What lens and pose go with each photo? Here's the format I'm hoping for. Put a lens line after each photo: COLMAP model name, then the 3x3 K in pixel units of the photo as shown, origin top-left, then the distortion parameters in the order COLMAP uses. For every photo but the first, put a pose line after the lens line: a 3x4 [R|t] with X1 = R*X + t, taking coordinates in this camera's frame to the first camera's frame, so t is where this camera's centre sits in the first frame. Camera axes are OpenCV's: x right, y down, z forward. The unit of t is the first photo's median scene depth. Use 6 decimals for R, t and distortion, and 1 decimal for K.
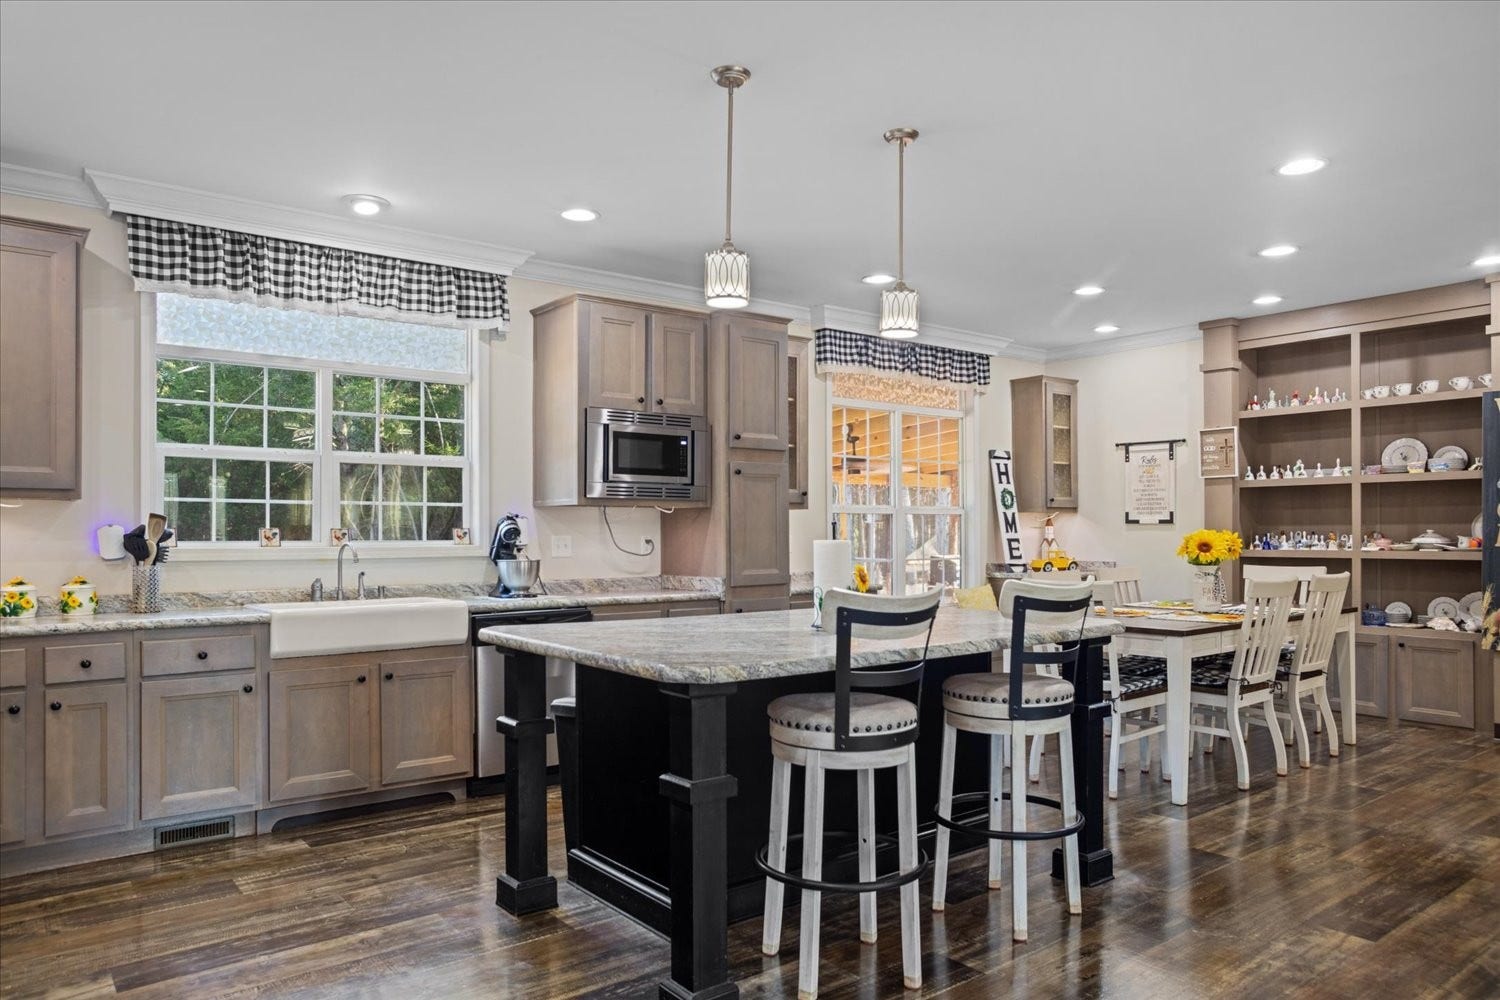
lens RADIAL K [[996.1, 0, 750.6], [0, 996.1, 514.9], [0, 0, 1]] dist [-0.070599, 0.070719]
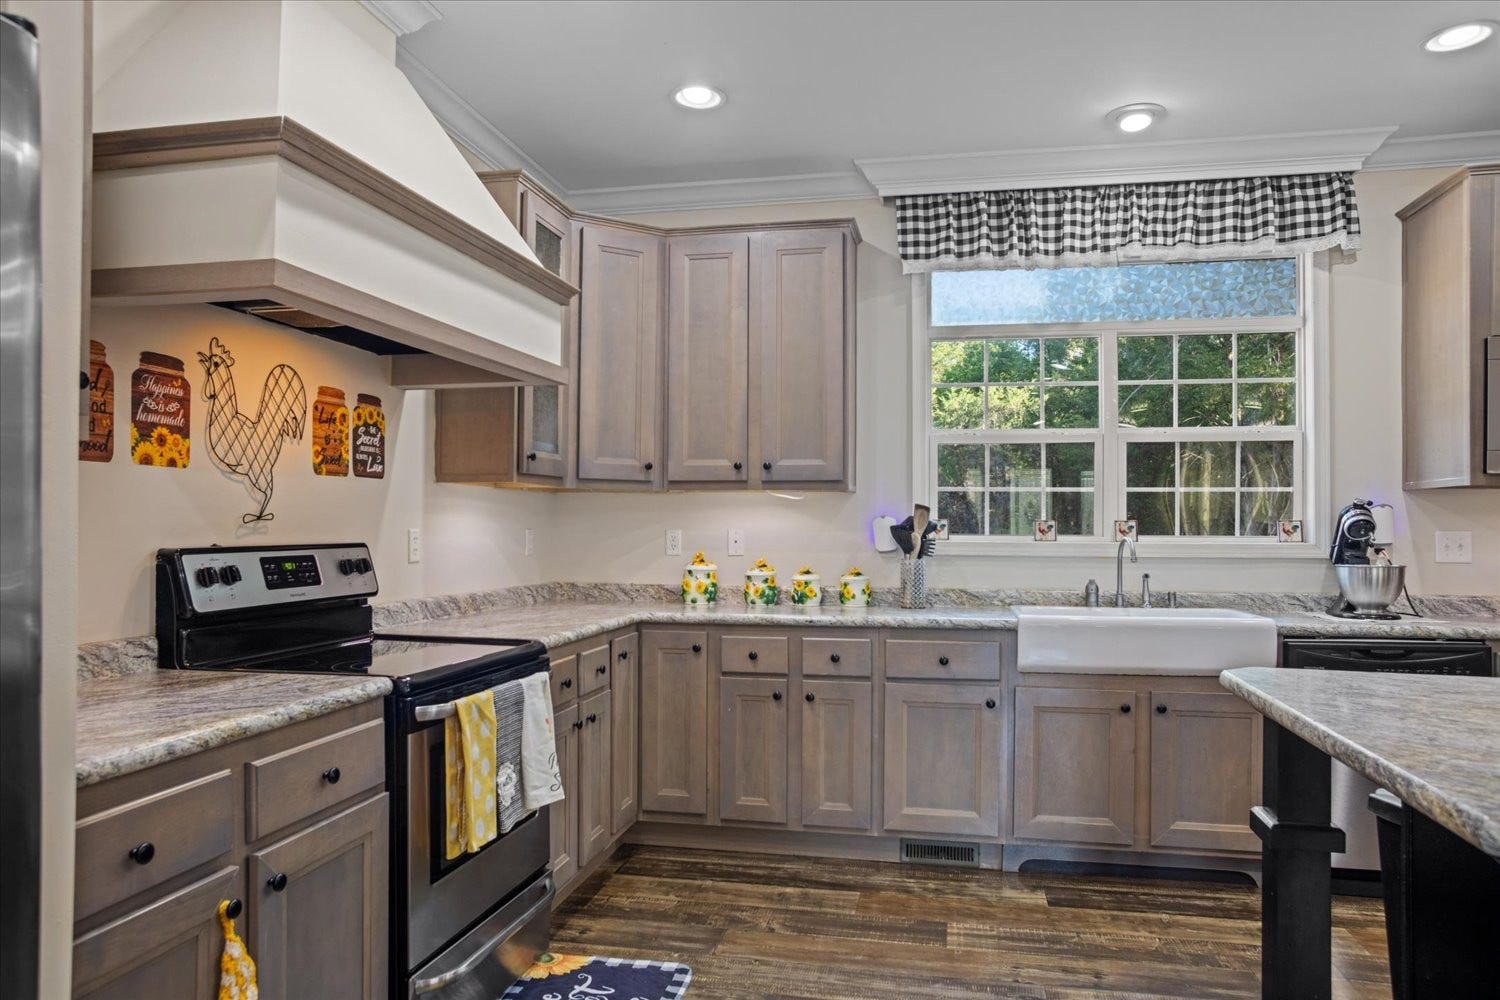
lens RADIAL K [[996.1, 0, 750.6], [0, 996.1, 514.9], [0, 0, 1]] dist [-0.070599, 0.070719]
pose [[0.638689, -0.001867, -0.769462, 0.025410], [0.007649, 0.999963, 0.003923, 0.003669], [0.769427, -0.008391, 0.638680, 0.241811]]
